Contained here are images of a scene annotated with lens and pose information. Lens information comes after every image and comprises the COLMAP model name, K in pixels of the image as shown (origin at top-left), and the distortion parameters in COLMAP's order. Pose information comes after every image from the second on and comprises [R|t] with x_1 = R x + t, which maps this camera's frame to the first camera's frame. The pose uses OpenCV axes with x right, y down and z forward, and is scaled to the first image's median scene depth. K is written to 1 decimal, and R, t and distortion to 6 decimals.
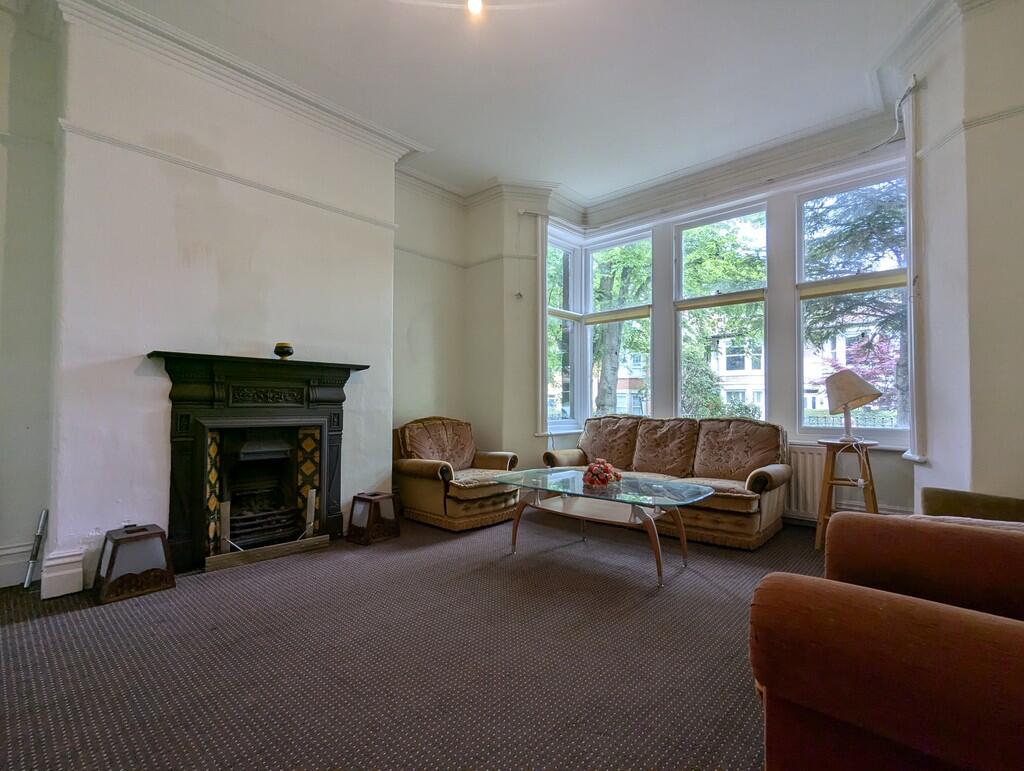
lens RADIAL K [[487.9, 0, 512.2], [0, 487.9, 386.2], [0, 0, 1]] dist [0.001702, 0.000395]
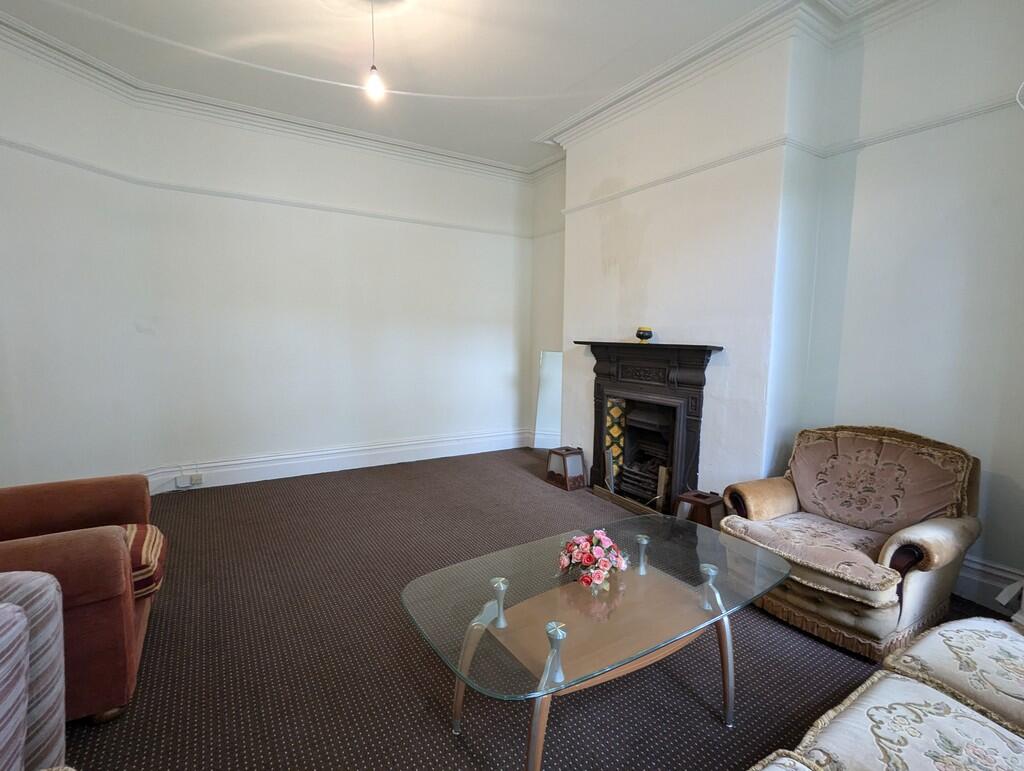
lens RADIAL K [[487.9, 0, 511.7], [0, 487.9, 387.3], [0, 0, 1]] dist [0.001702, 0.000395]
pose [[-0.257589, 0.101298, -0.960930, 0.690794], [0.019570, 0.994833, 0.099626, -0.069800], [0.966056, 0.006857, -0.258241, 1.006410]]
